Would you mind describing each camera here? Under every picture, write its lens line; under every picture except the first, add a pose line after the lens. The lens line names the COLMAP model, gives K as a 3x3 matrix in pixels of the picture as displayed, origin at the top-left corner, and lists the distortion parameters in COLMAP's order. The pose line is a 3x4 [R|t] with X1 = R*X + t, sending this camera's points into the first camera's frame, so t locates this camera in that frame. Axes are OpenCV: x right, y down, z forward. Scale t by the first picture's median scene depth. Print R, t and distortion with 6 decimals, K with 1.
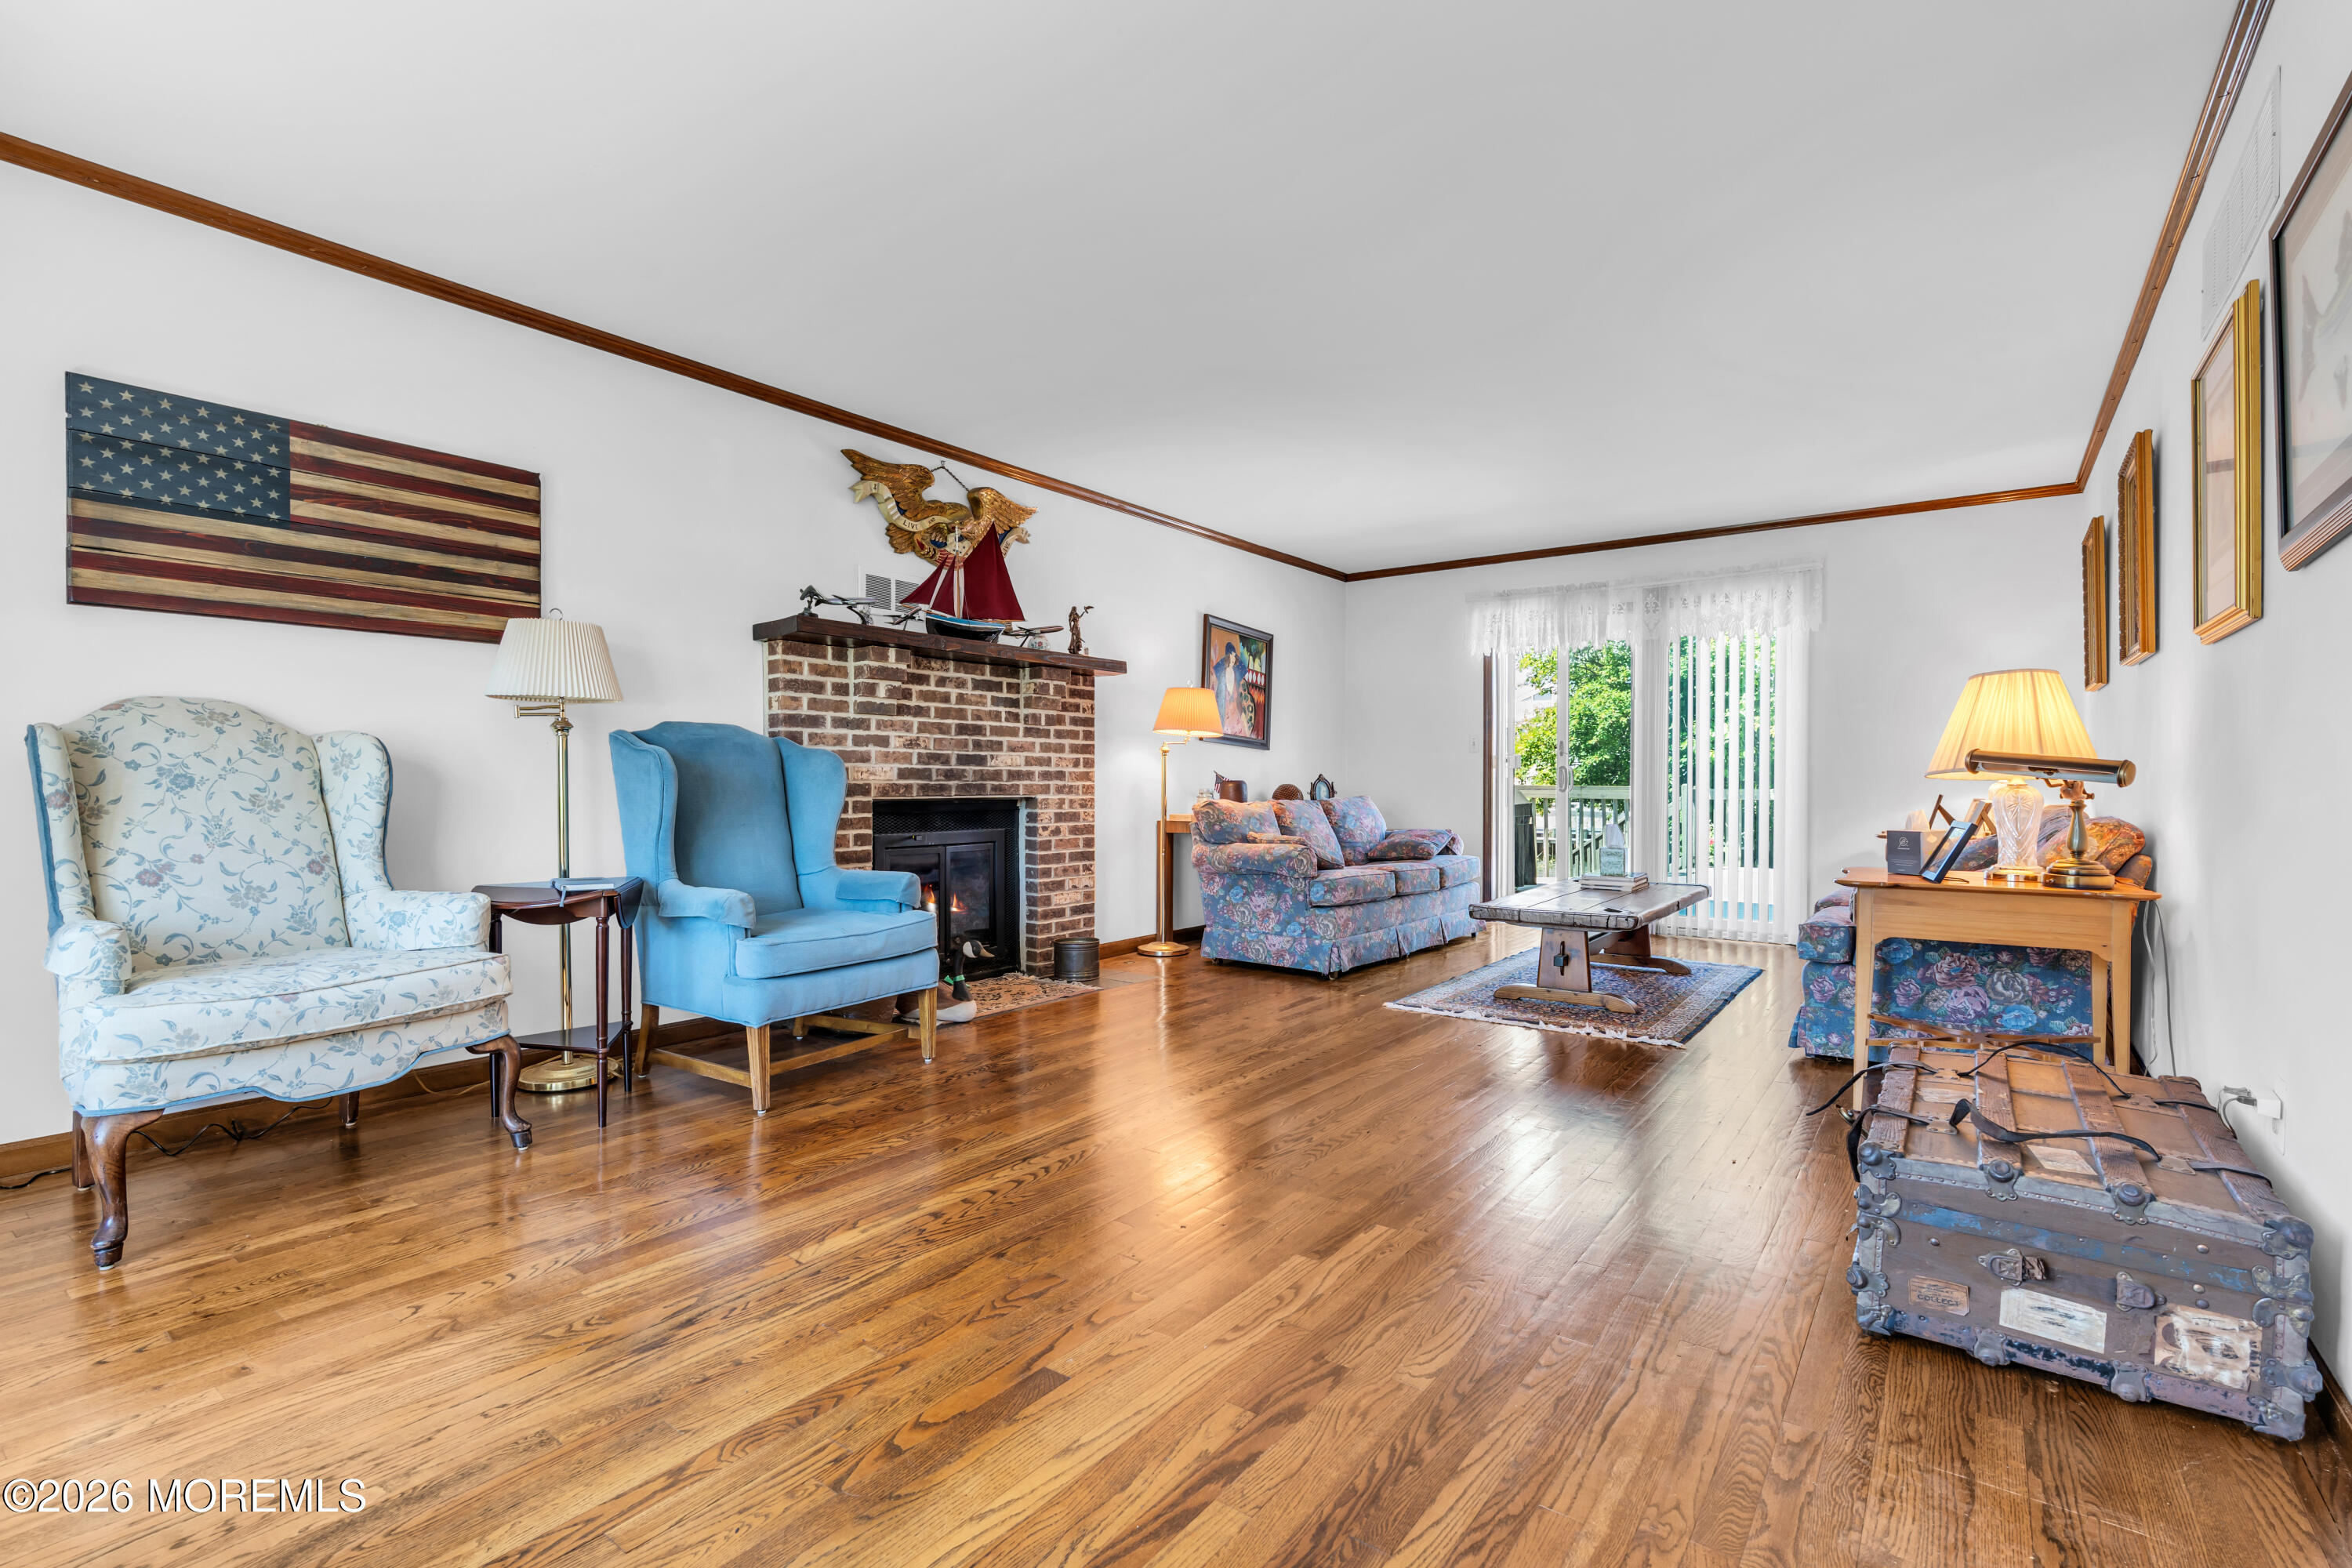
lens RADIAL K [[1075.6, 0, 1166.3], [0, 1075.6, 786.8], [0, 0, 1]] dist [-0.013263, 0.003747]
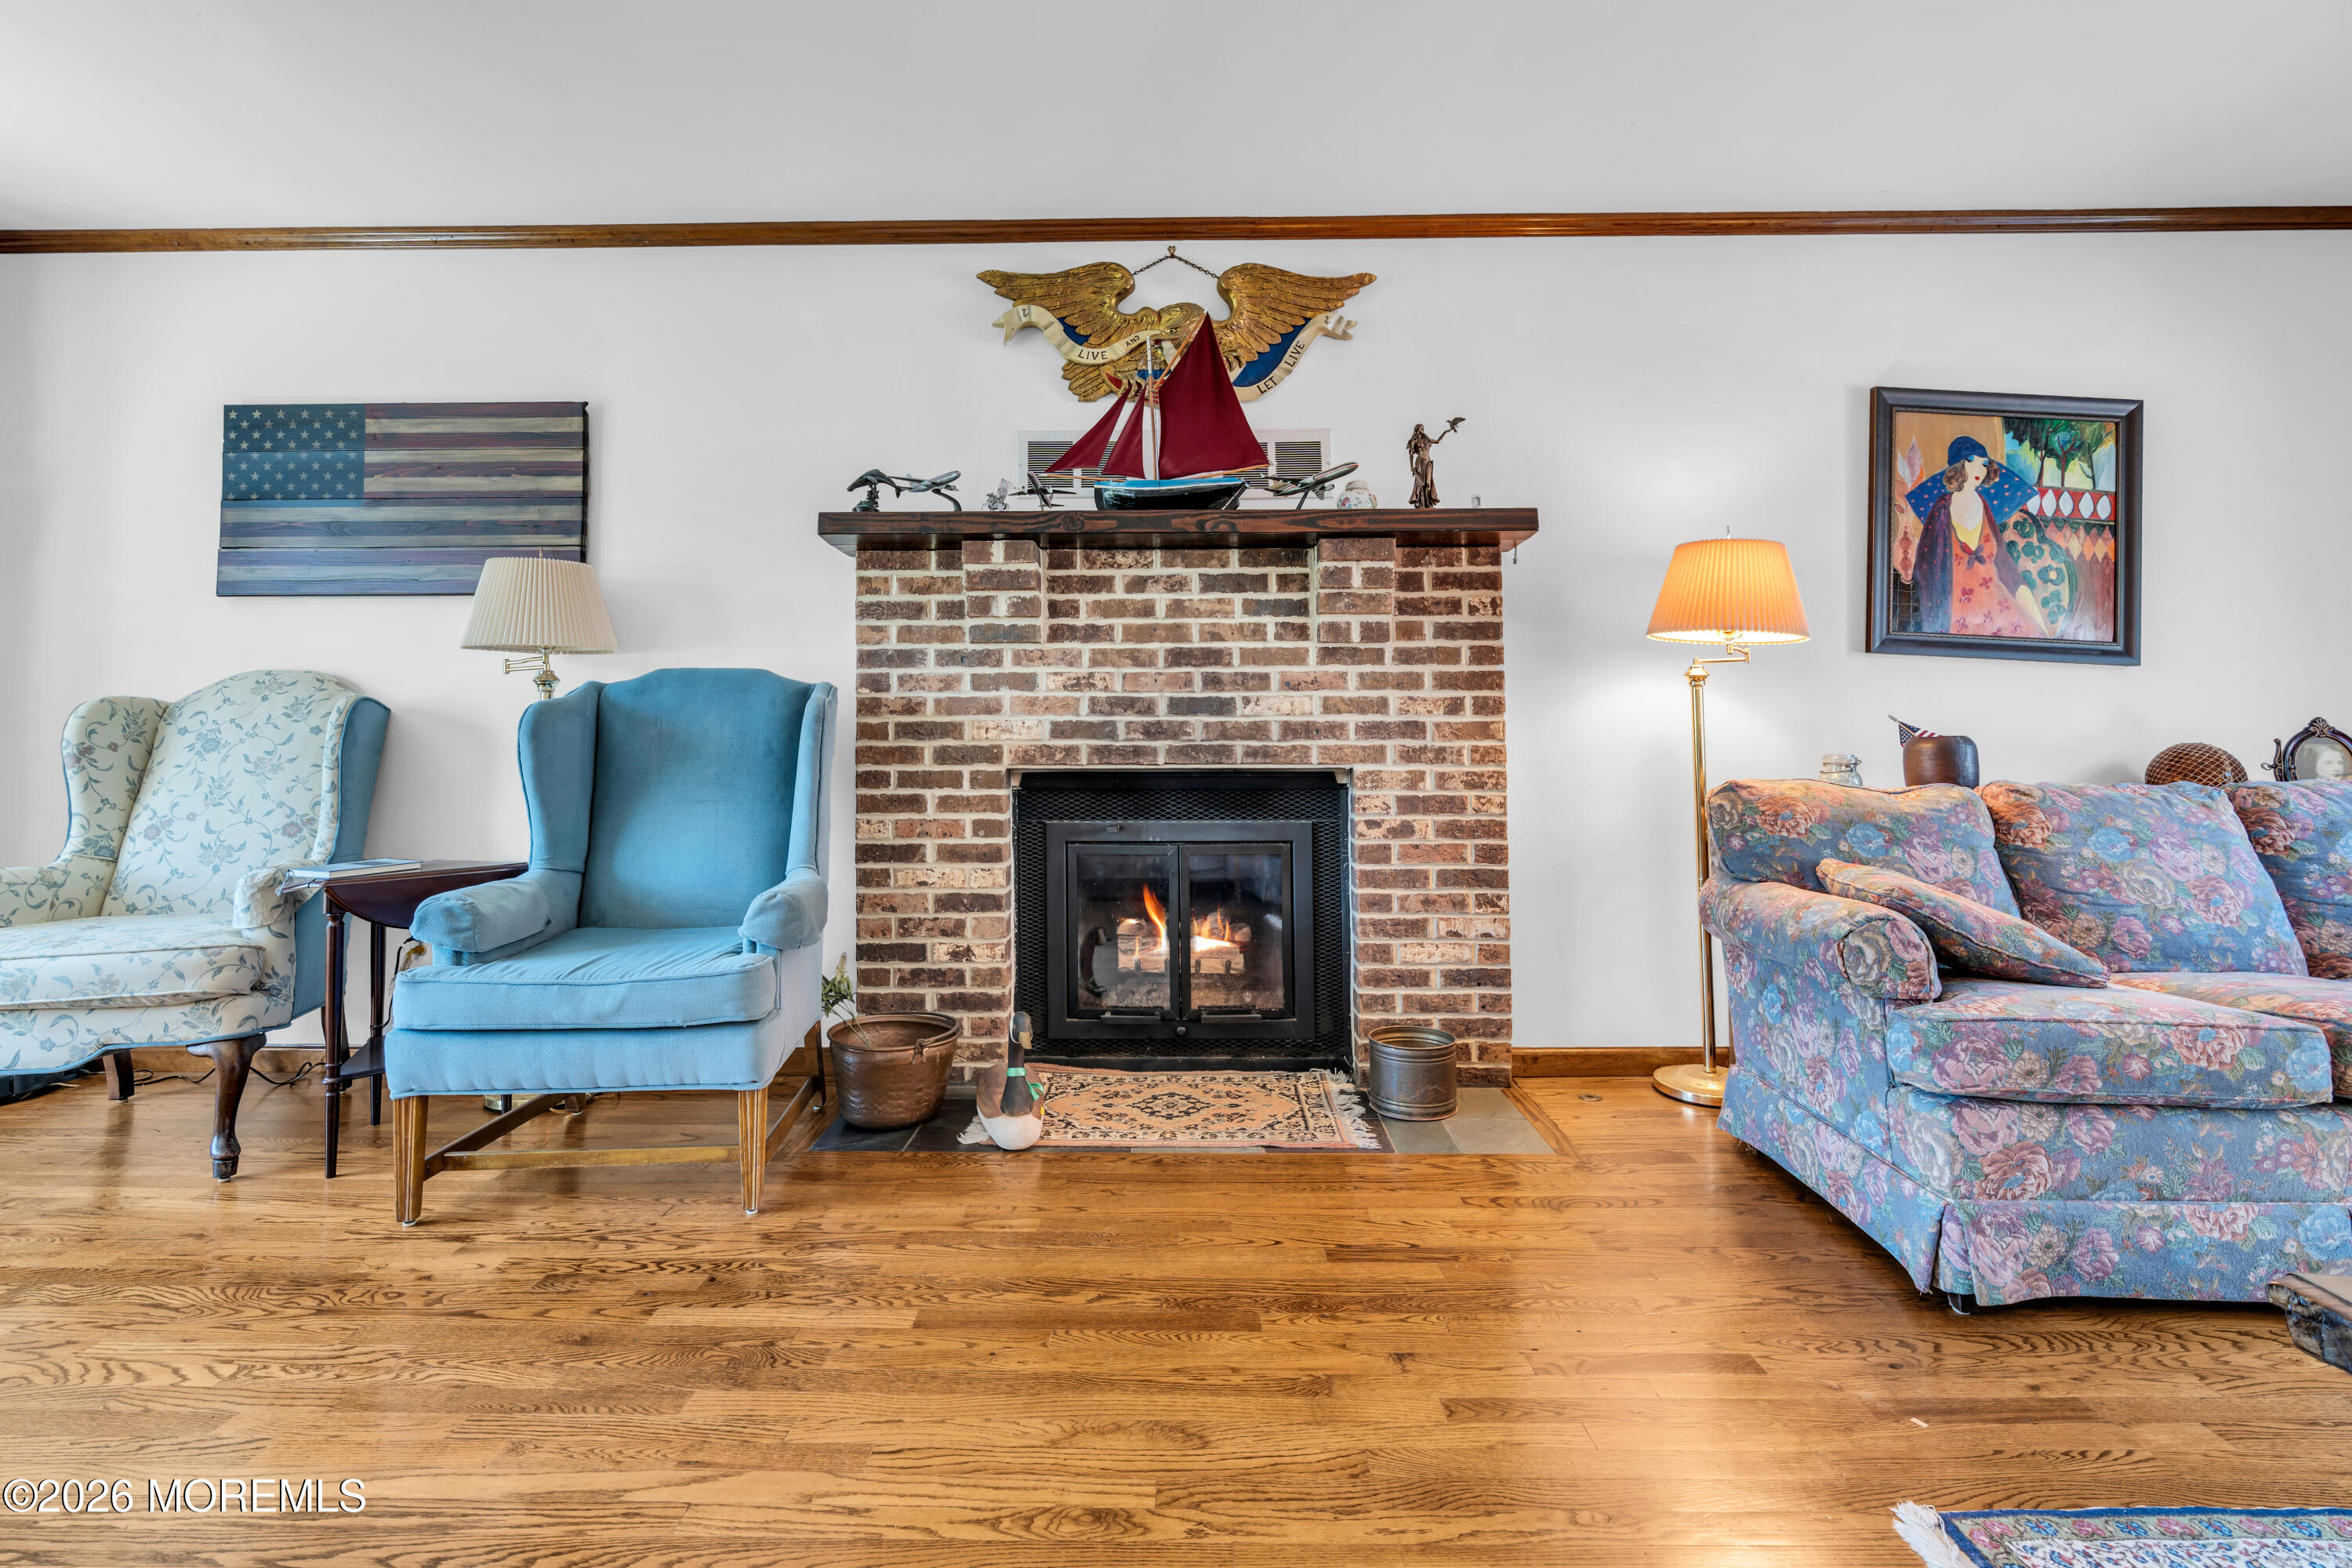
lens RADIAL K [[1075.6, 0, 1209.0], [0, 1075.6, 692.4], [0, 0, 1]] dist [-0.013263, 0.003747]
pose [[0.593246, -0.039703, -0.804041, 0.353348], [0.000229, 0.998791, -0.049151, -0.003056], [0.805021, 0.028975, 0.592538, 0.716241]]
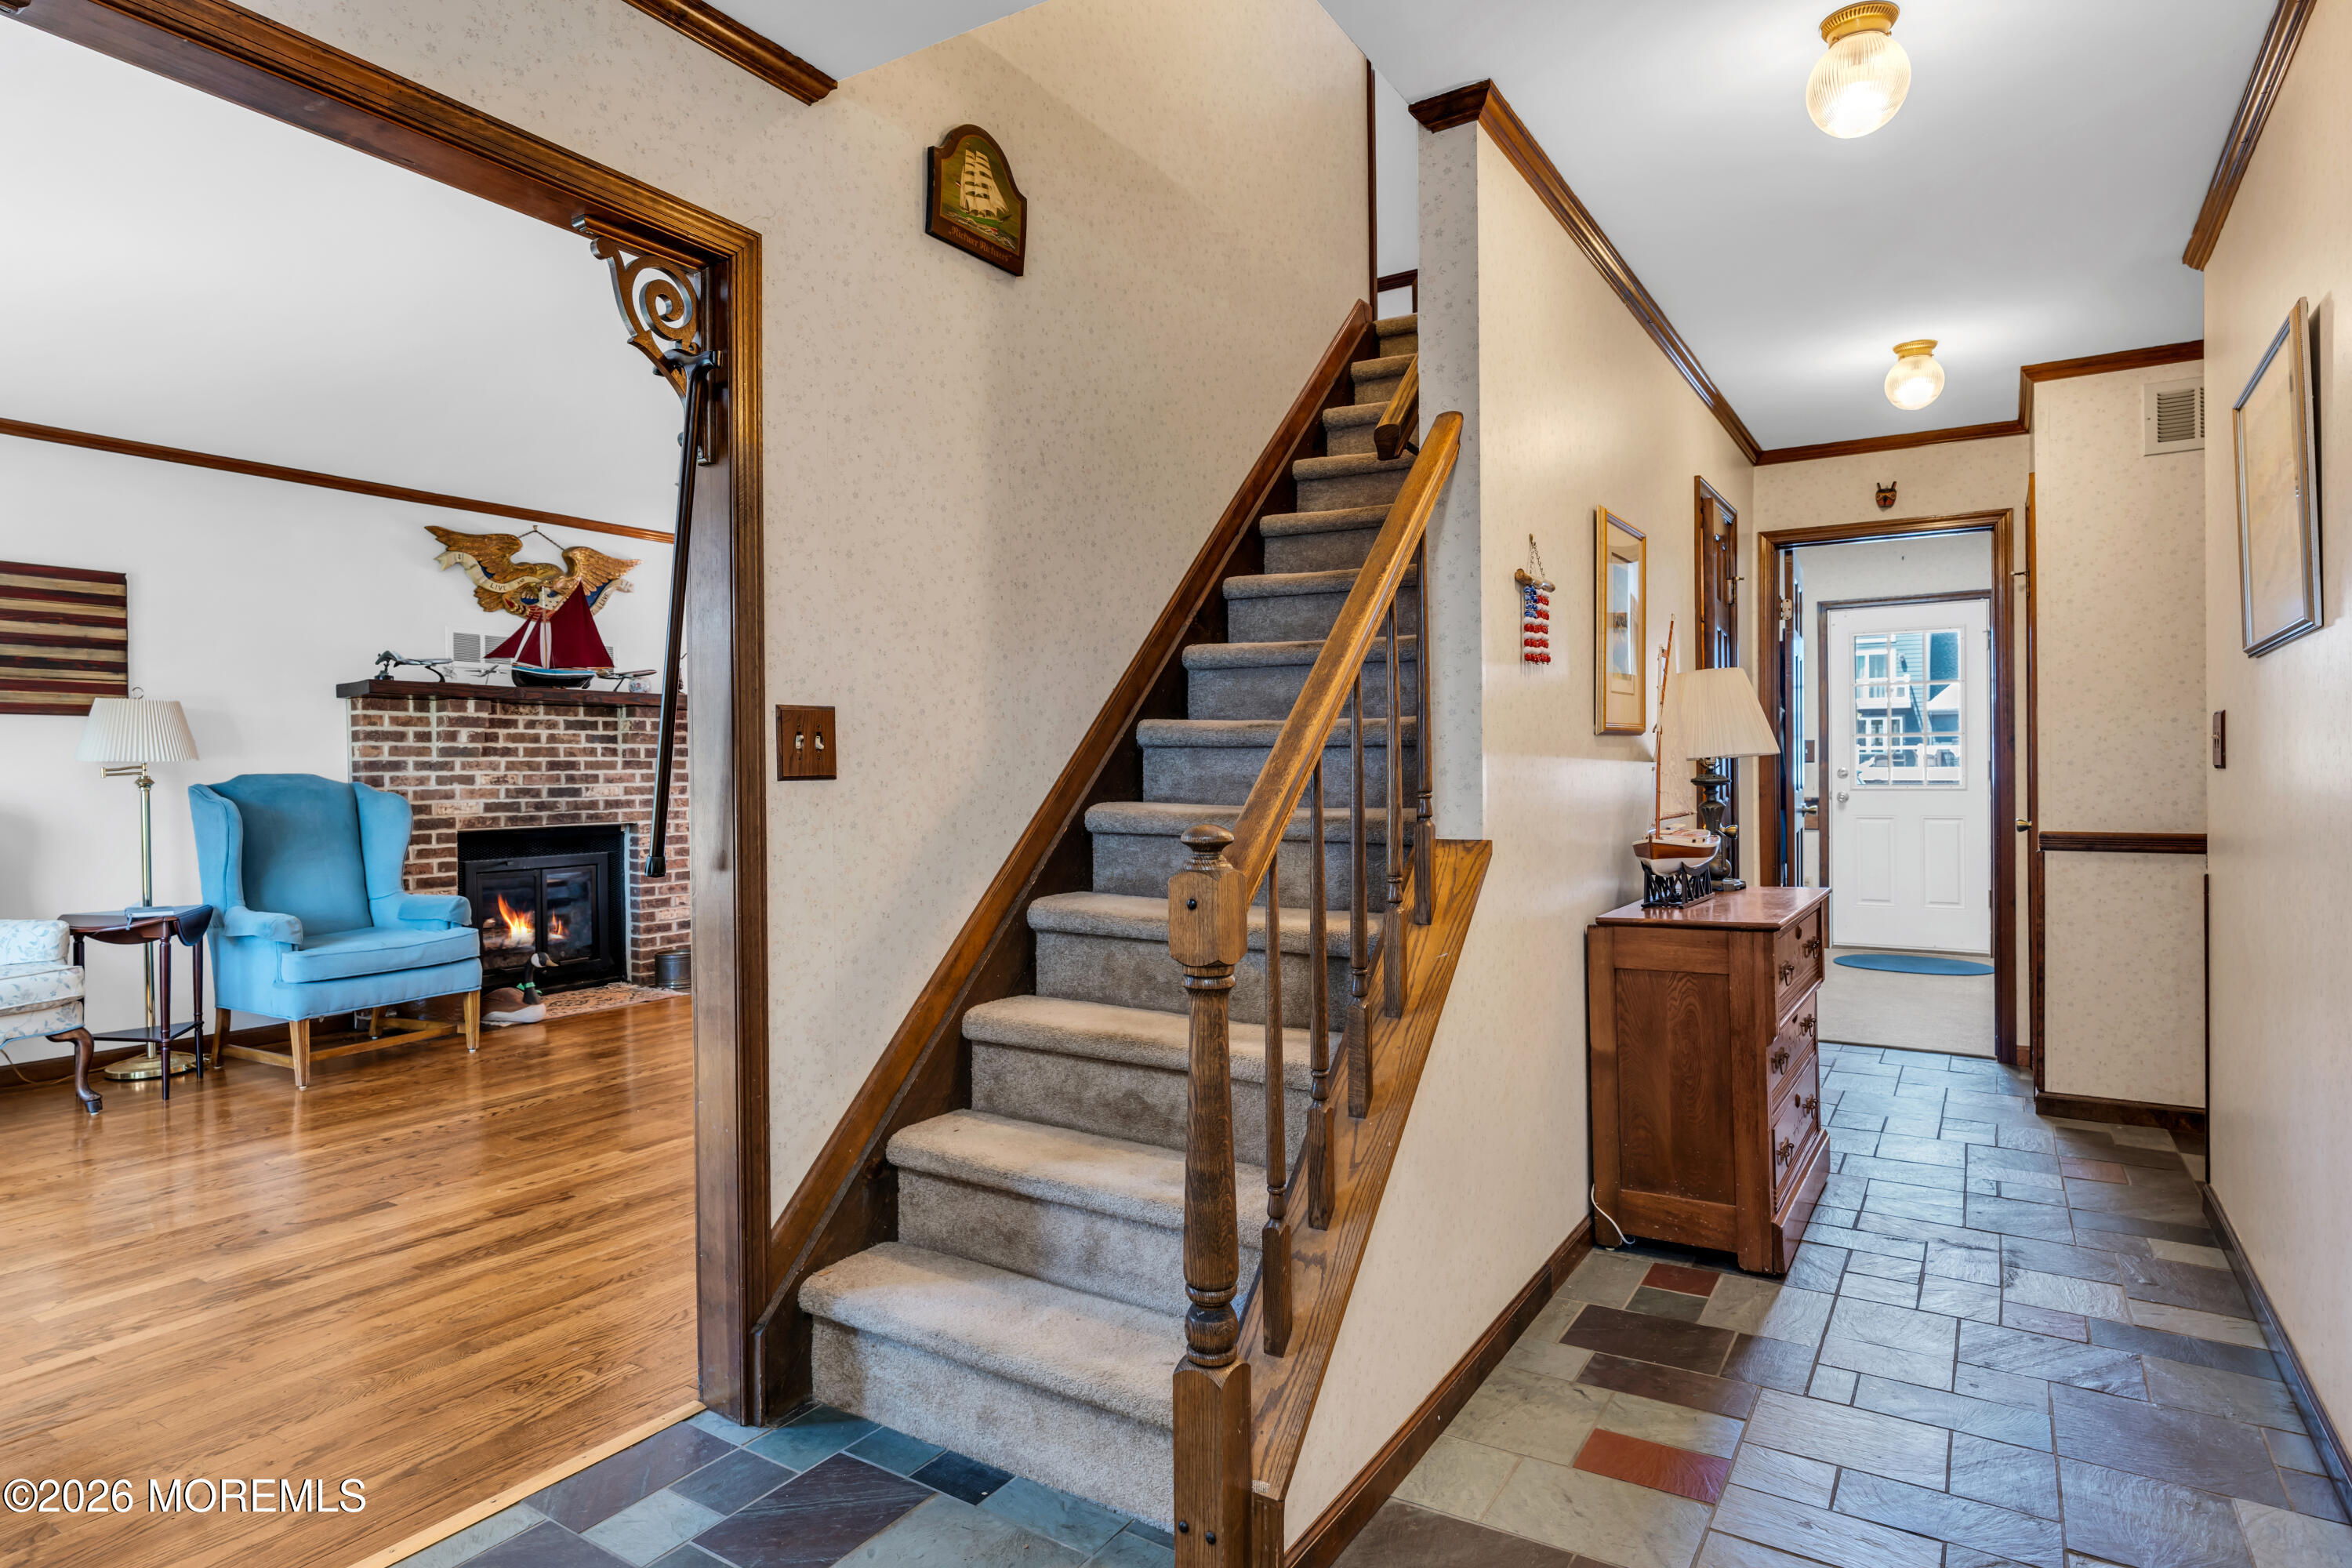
lens RADIAL K [[1305.9, 0, 1162.0], [0, 1305.9, 768.7], [0, 0, 1]] dist [-0.001252, 0.003137]
pose [[0.997448, -0.008038, 0.070944, 0.385428], [0.008177, 0.999965, -0.001669, -0.047412], [-0.070928, 0.002245, 0.997479, -0.450965]]
